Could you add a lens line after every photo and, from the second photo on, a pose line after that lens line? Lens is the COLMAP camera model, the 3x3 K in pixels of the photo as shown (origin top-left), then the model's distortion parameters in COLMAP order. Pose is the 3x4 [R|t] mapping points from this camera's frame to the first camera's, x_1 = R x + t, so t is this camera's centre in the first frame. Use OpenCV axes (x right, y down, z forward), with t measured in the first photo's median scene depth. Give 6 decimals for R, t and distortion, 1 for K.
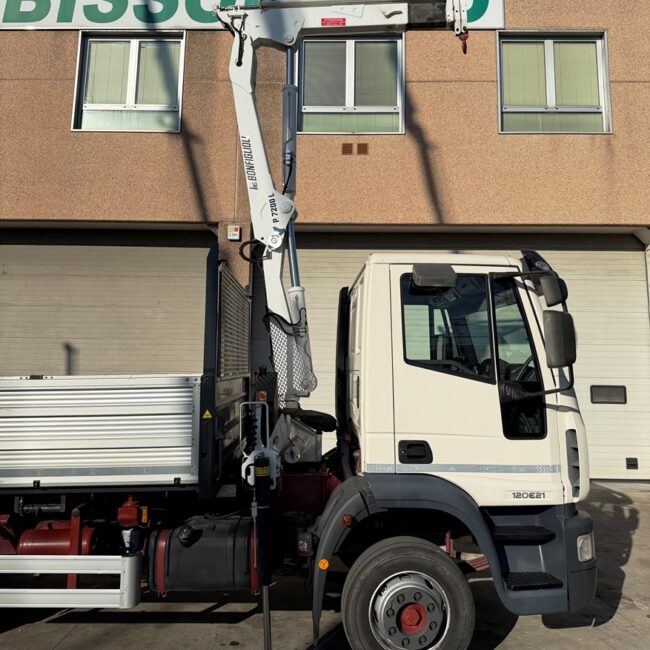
lens RADIAL K [[616.6, 0, 323.8], [0, 616.6, 293.6], [0, 0, 1]] dist [0.108205, -0.173281]
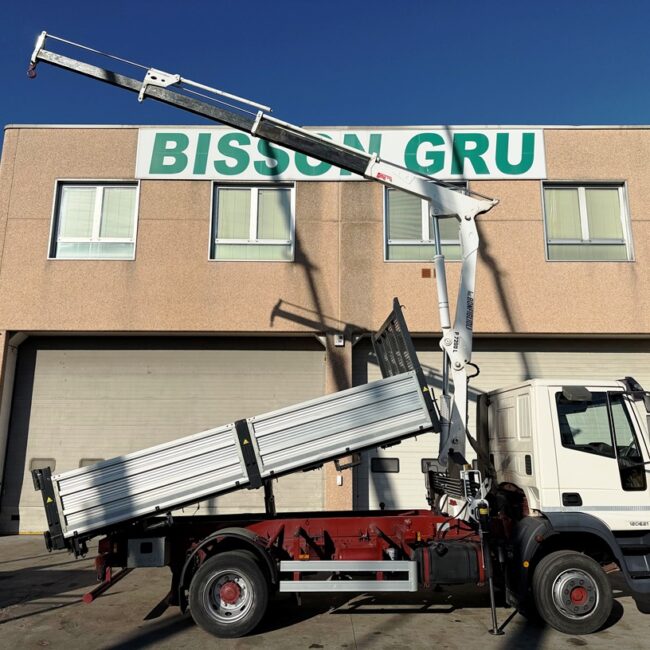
lens RADIAL K [[615.1, 0, 325.1], [0, 615.1, 337.4], [0, 0, 1]] dist [0.154589, -0.277570]
pose [[0.999704, -0.006820, 0.023346, -0.199141], [0.008081, 0.998490, -0.054340, -0.034748], [-0.022940, 0.054512, 0.998250, -0.252619]]
